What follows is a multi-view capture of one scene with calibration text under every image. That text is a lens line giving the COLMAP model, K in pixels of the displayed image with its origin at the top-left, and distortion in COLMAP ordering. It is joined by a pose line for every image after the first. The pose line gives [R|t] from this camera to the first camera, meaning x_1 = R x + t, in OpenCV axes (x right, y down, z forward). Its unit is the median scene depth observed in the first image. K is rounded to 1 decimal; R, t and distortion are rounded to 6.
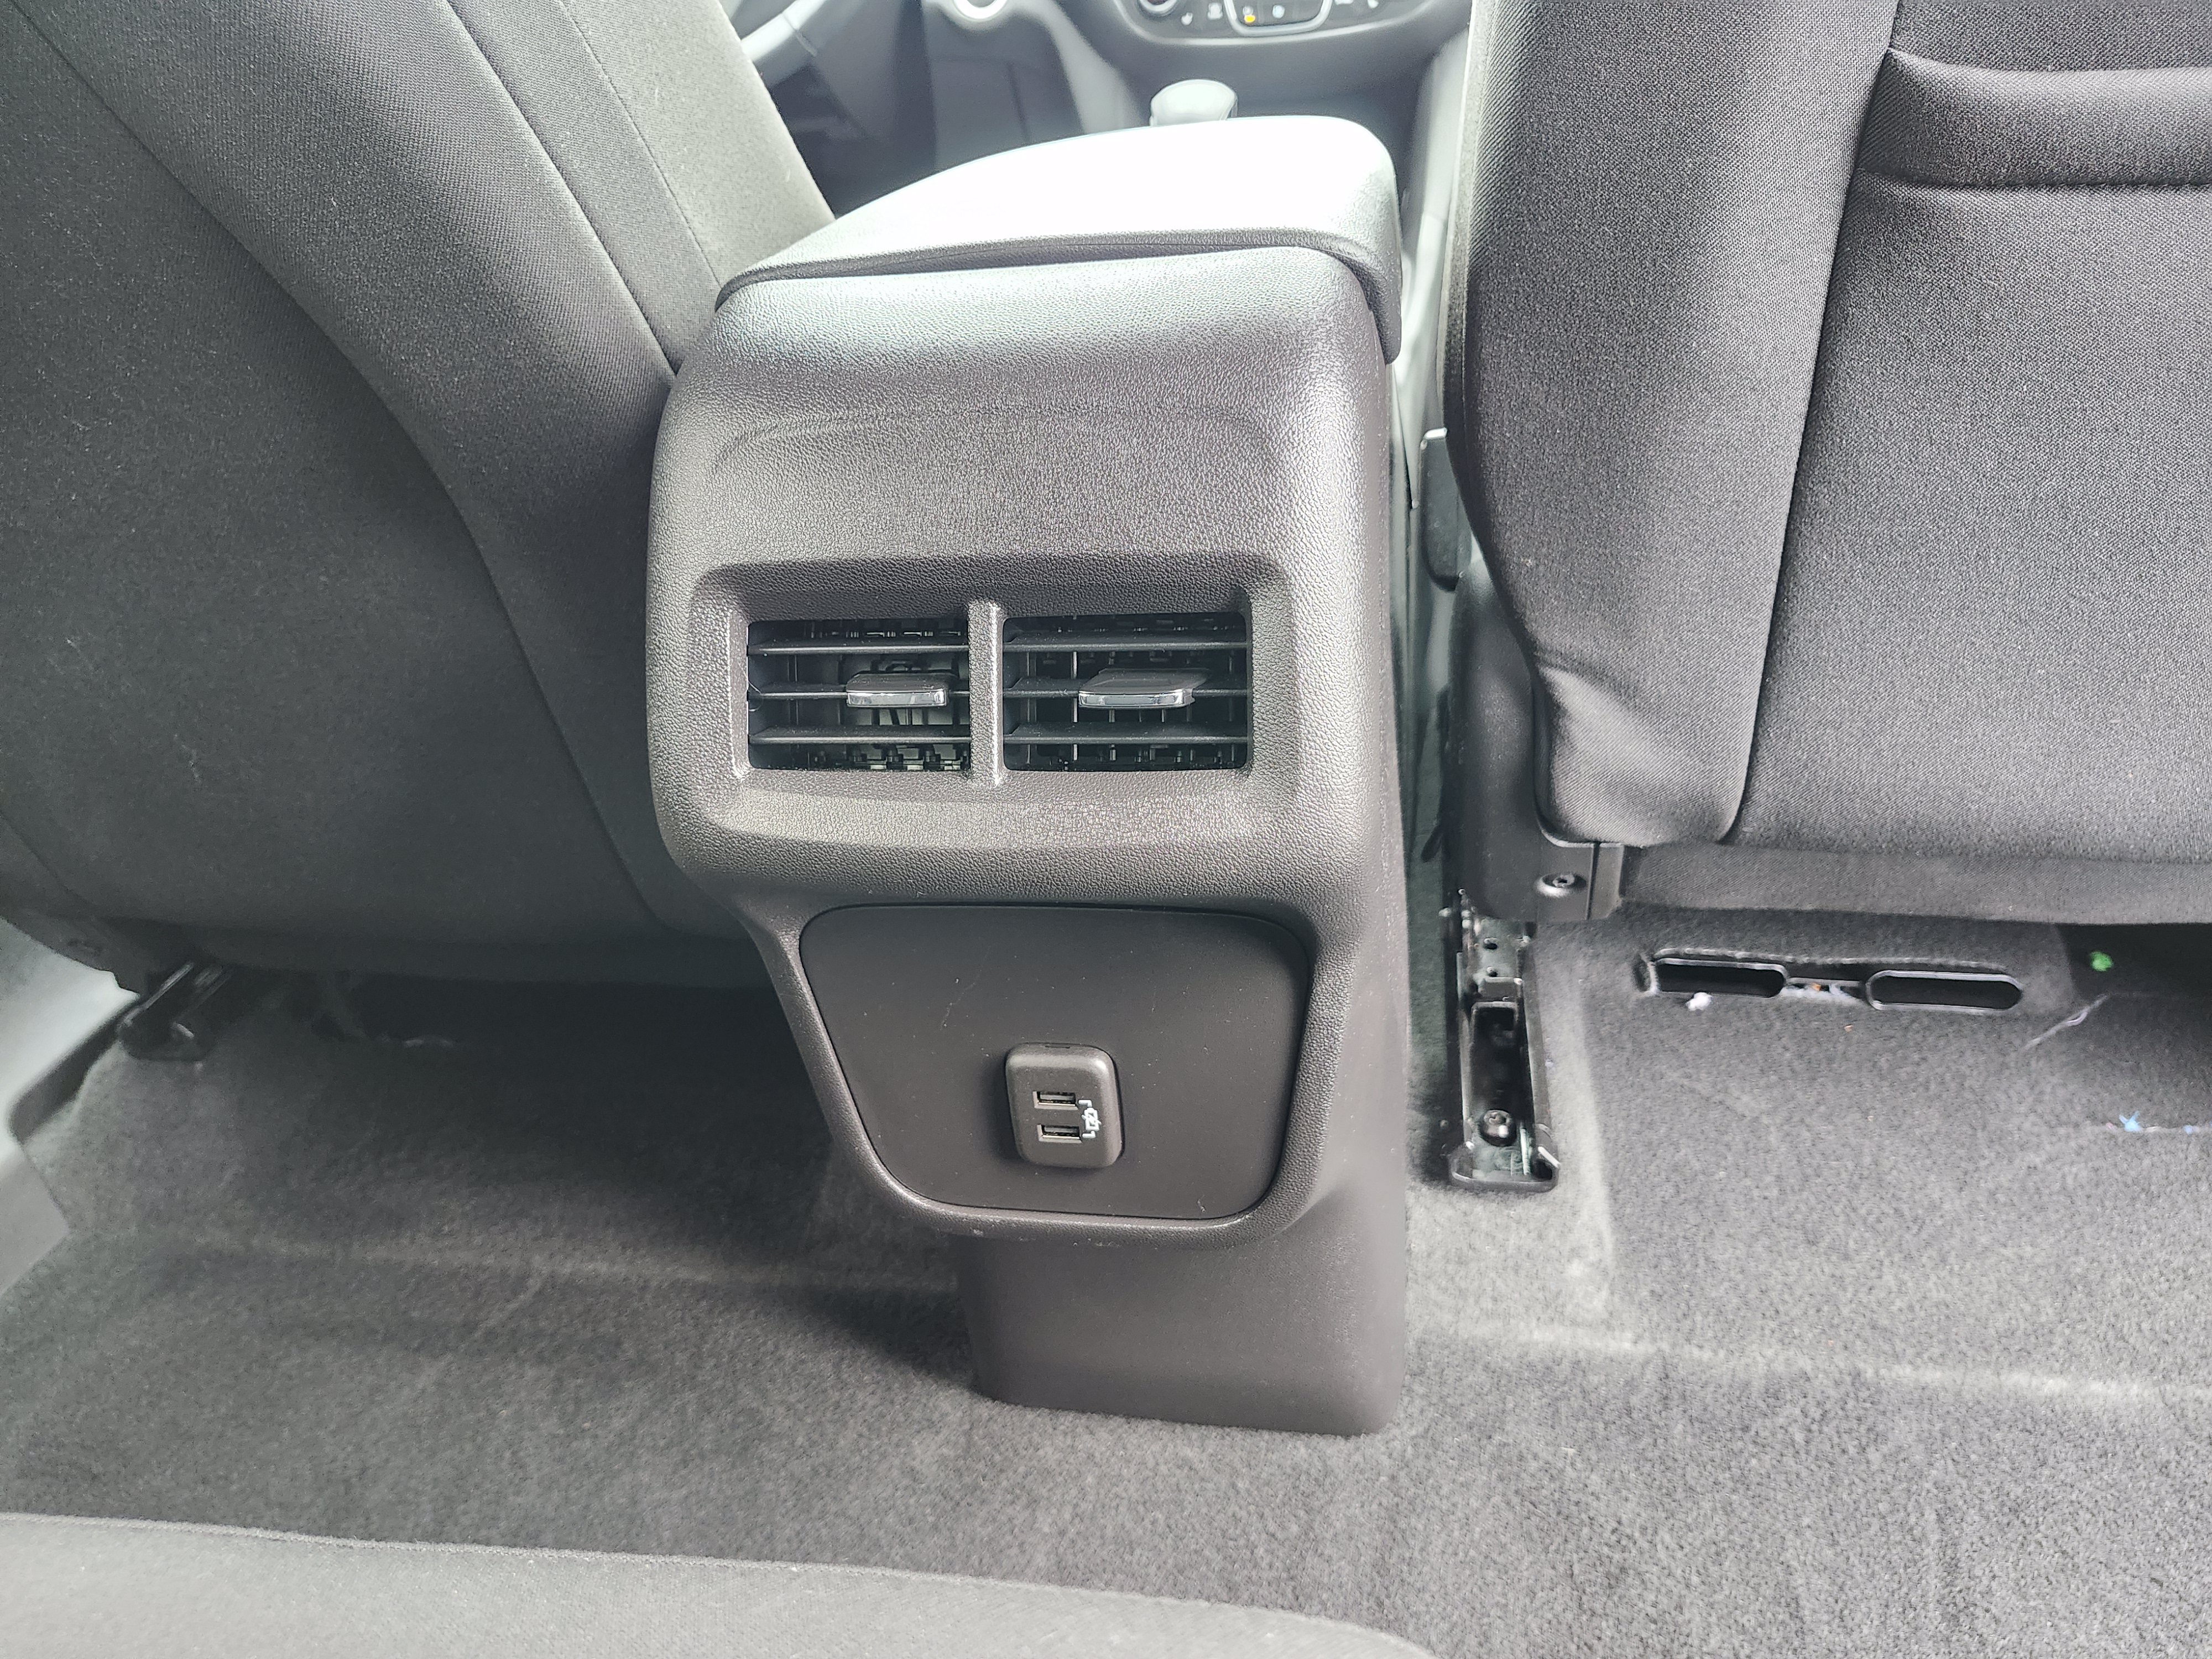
lens RADIAL K [[1570.5, 0, 1111.9], [0, 1570.5, 843.5], [0, 0, 1]] dist [0.071950, -0.118833]
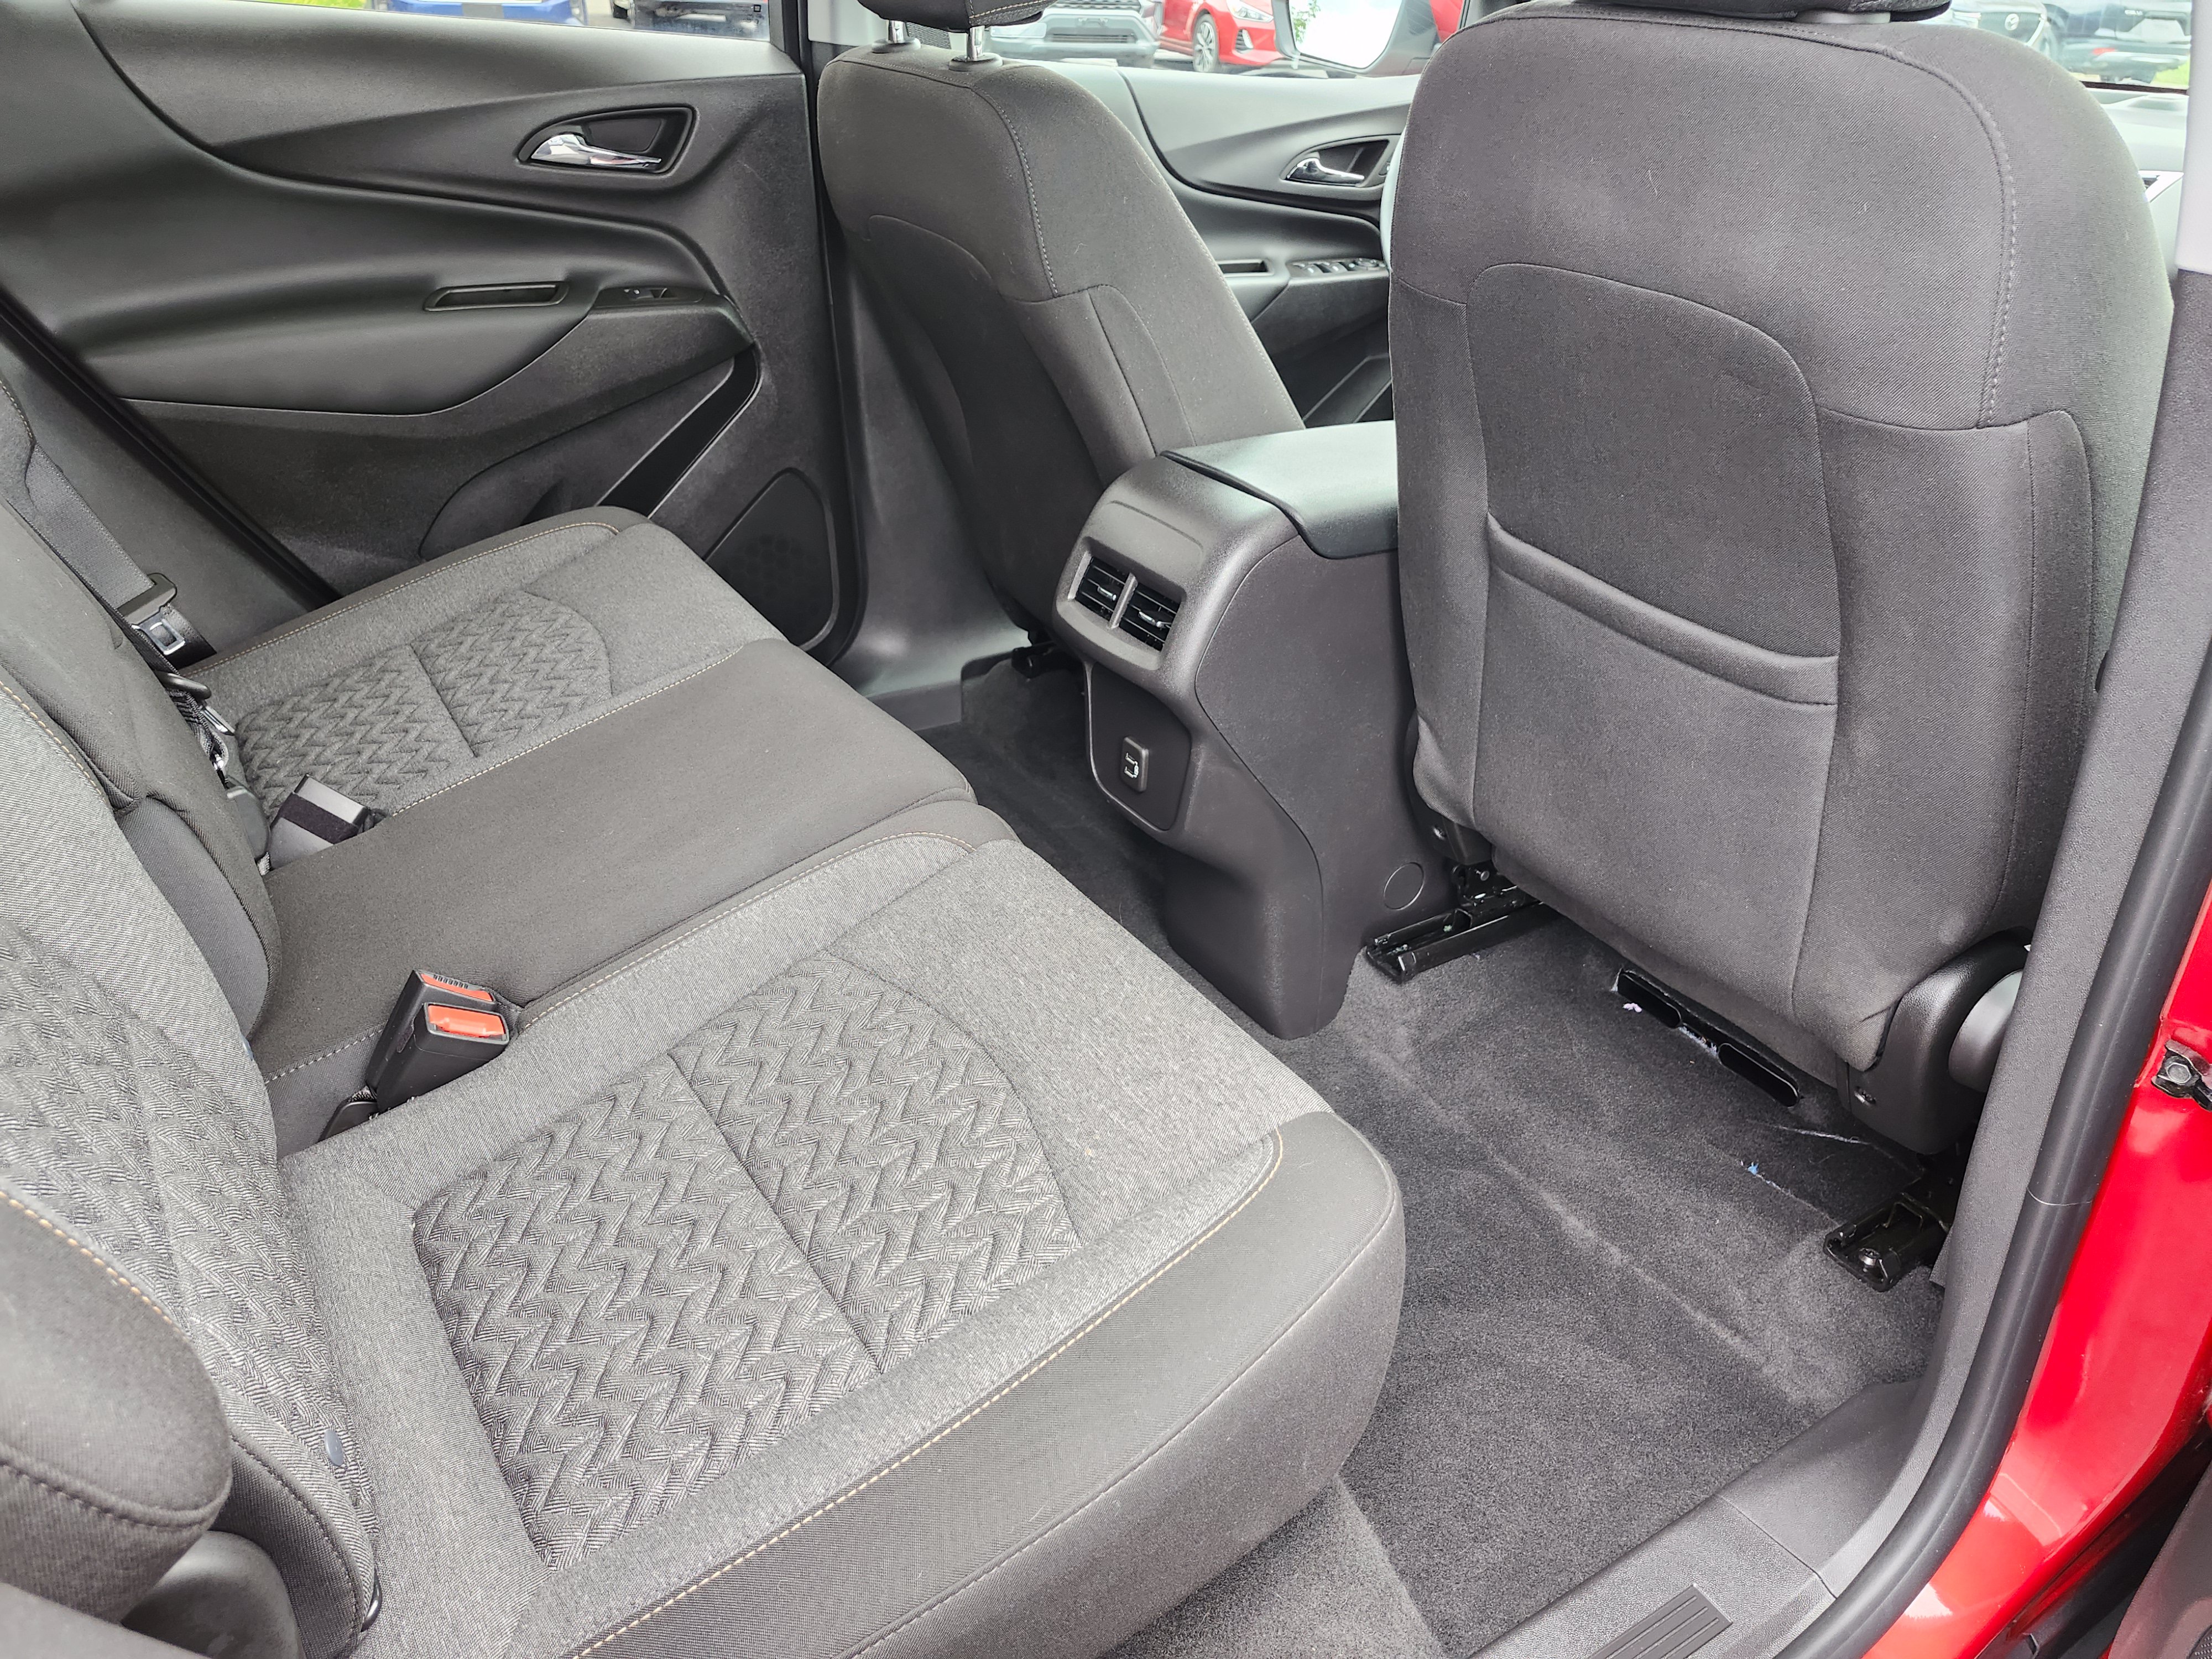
lens RADIAL K [[1480.9, 0, 1052.9], [0, 1480.9, 832.3], [0, 0, 1]] dist [0.077187, -0.130301]
pose [[0.662732, 0.462260, -0.589154, 1.498040], [-0.444104, 0.876070, 0.187812, -0.155632], [0.602958, 0.137177, 0.785891, -1.133190]]
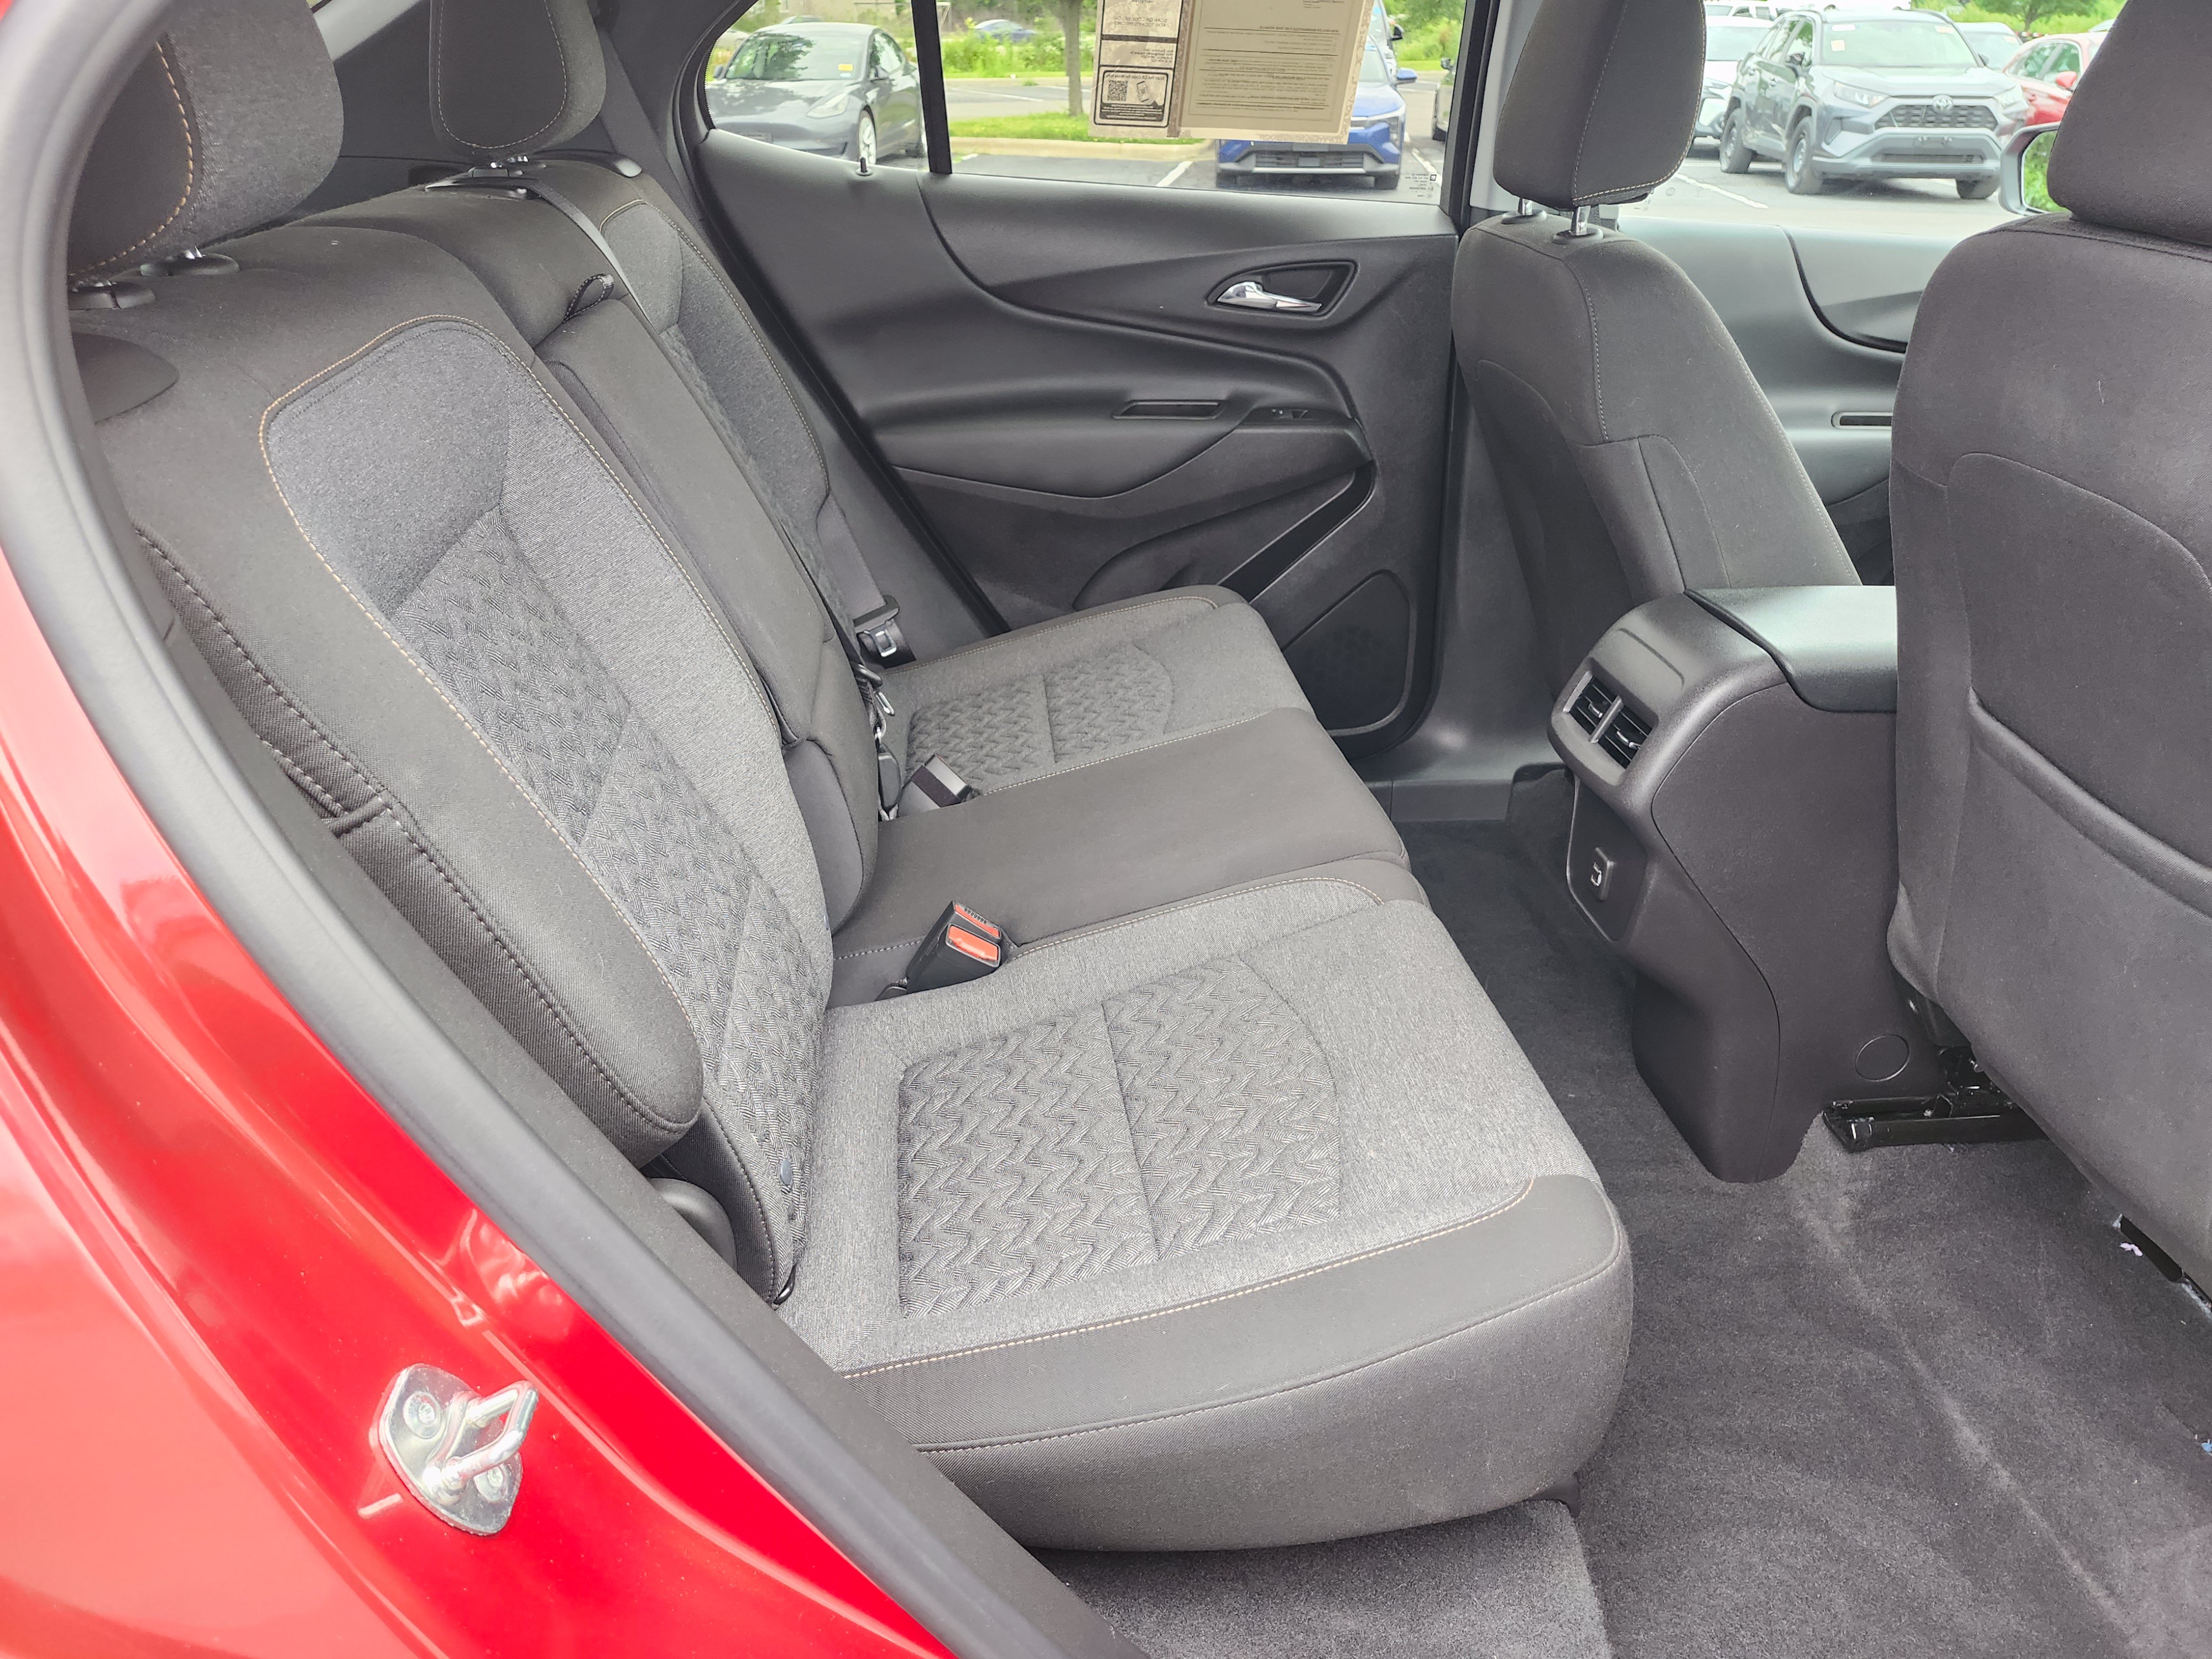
lens RADIAL K [[1480.9, 0, 1052.9], [0, 1480.9, 832.3], [0, 0, 1]] dist [0.077187, -0.130301]
pose [[0.234120, 0.515077, -0.824550, 2.028331], [-0.496713, 0.792445, 0.353987, -0.377781], [0.835742, 0.326689, 0.441372, -1.124099]]
